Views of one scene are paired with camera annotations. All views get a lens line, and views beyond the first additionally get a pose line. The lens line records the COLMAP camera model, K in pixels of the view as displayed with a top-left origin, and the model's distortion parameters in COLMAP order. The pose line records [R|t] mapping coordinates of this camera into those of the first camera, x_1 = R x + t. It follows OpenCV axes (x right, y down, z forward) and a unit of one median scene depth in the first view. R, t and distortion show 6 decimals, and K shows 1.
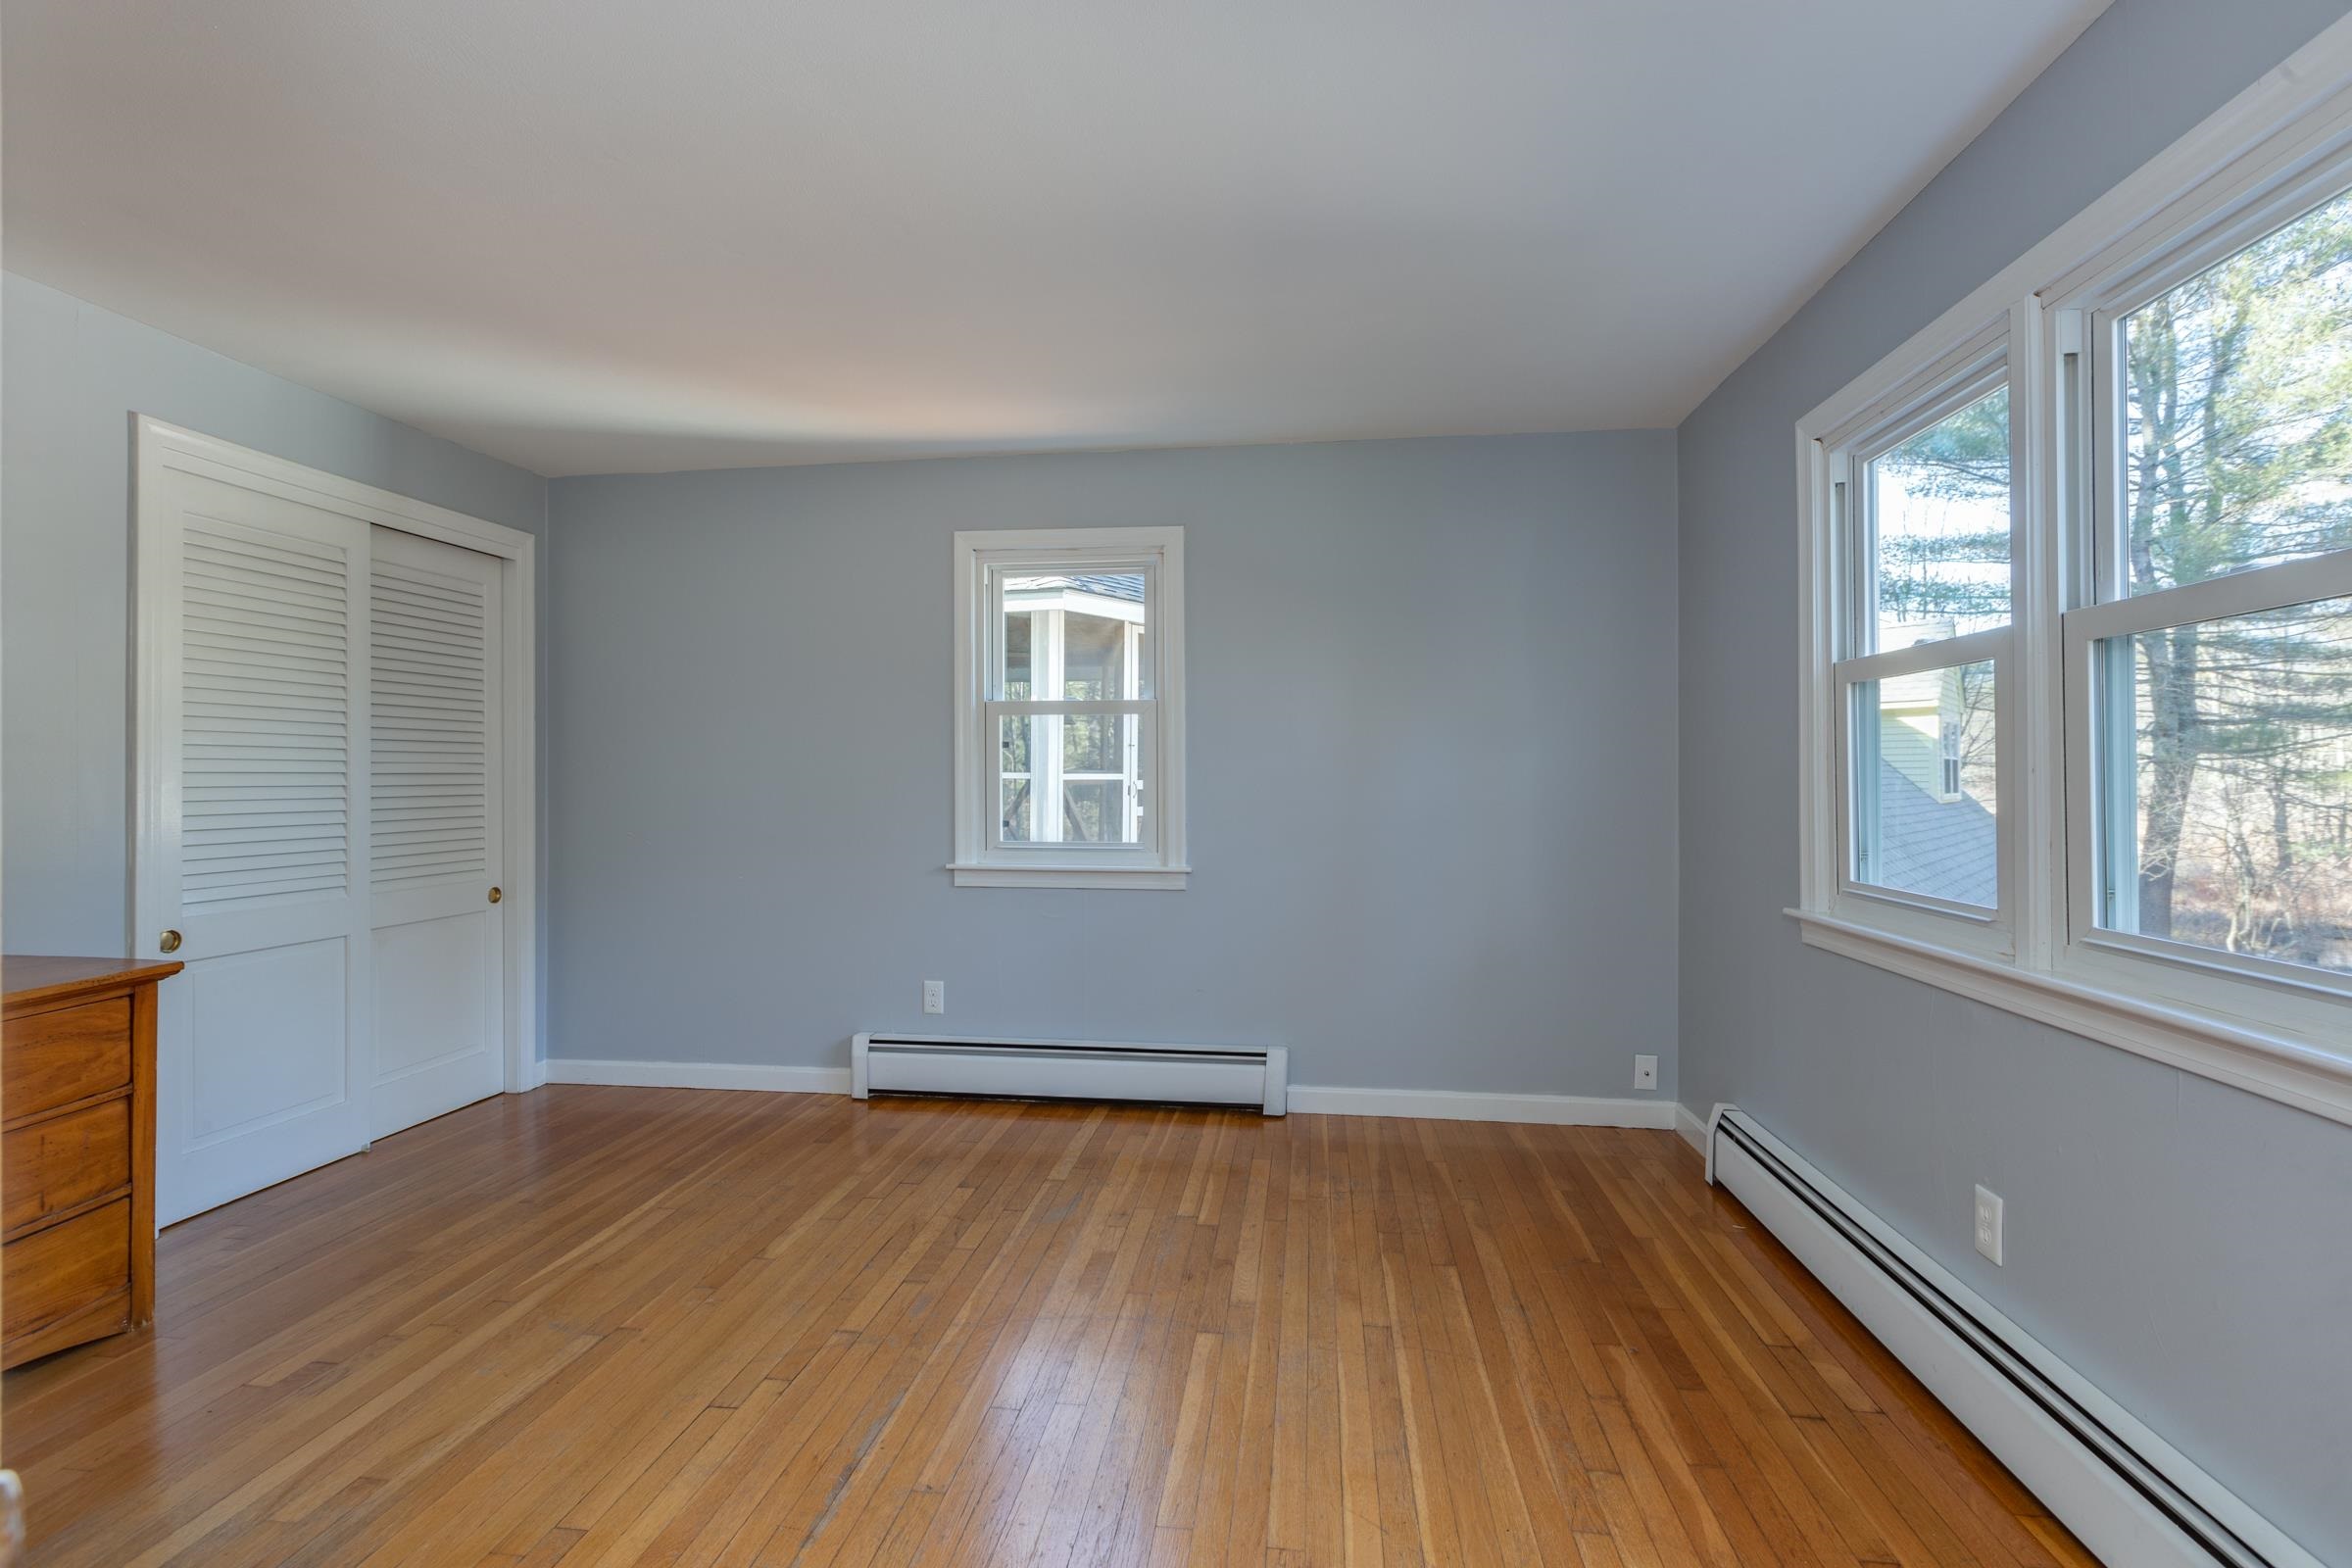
lens RADIAL K [[1053.5, 0, 1174.7], [0, 1053.5, 773.3], [0, 0, 1]] dist [0.006775, -0.000389]
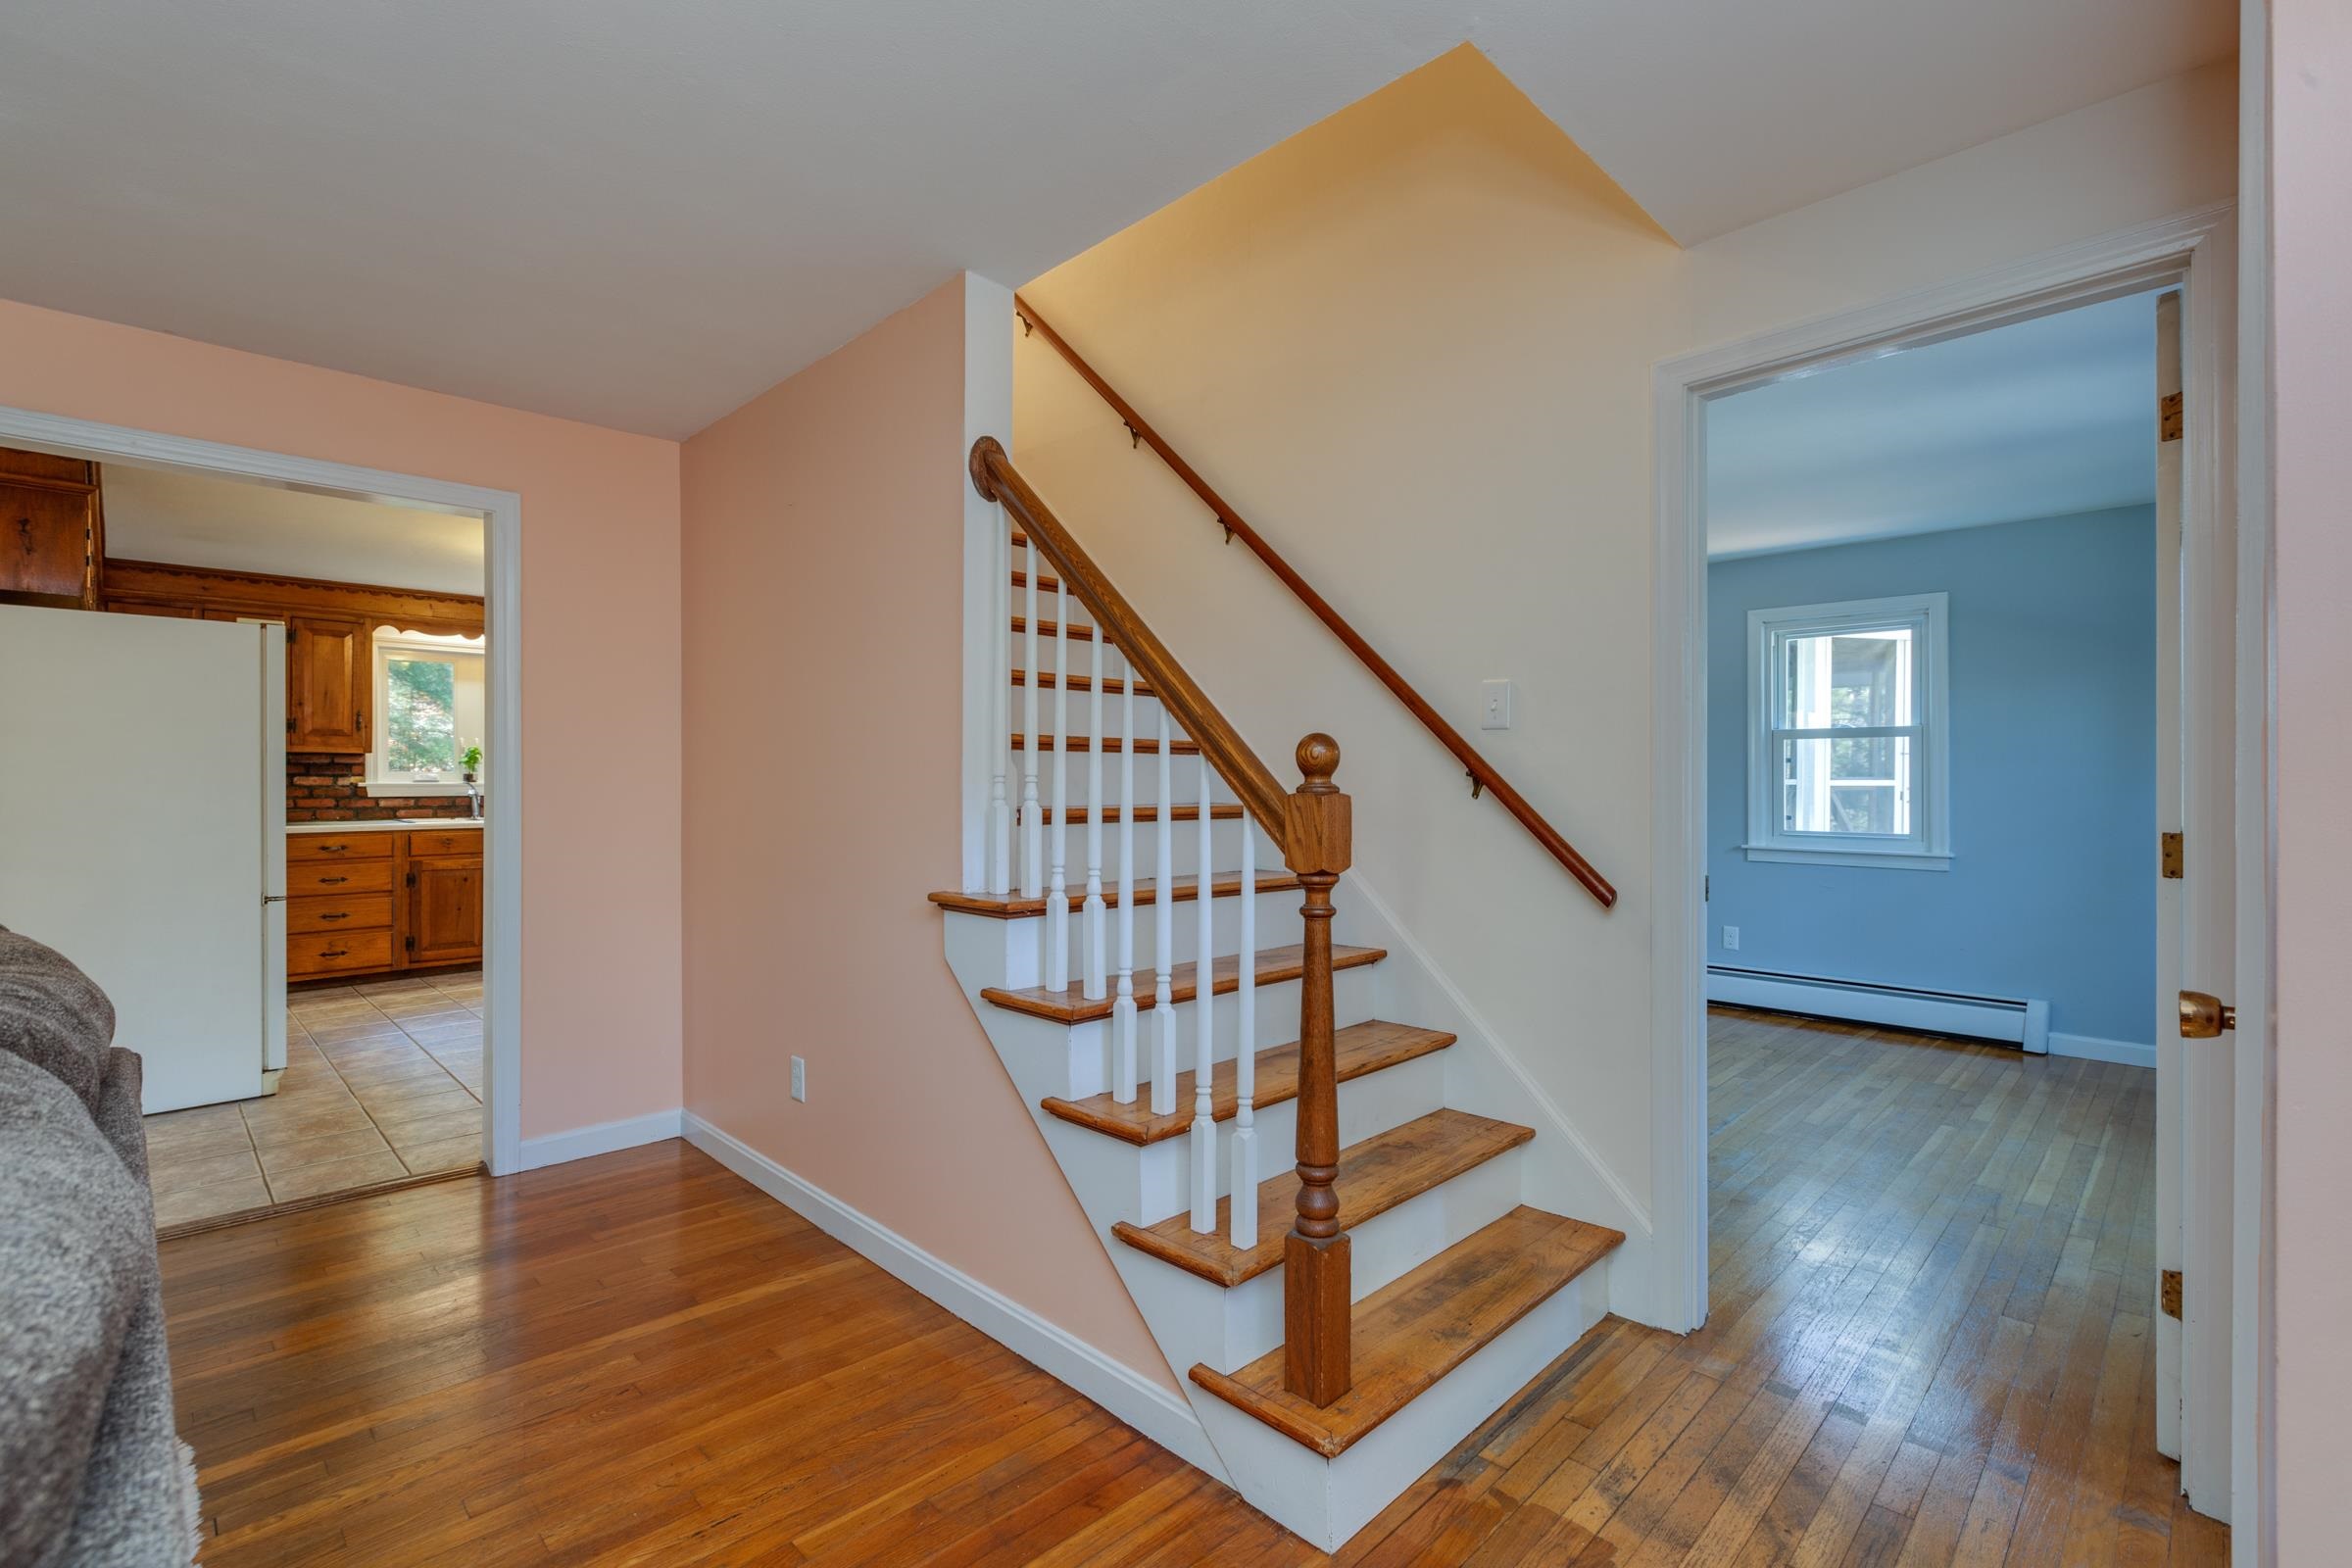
lens RADIAL K [[1063.9, 0, 1176.0], [0, 1063.9, 784.0], [0, 0, 1]] dist [-0.002053, -0.000564]
pose [[0.797282, 0.000459, -0.603607, 0.041276], [0.002407, 0.999989, 0.003939, -0.003402], [0.603602, -0.004593, 0.797272, -0.607028]]
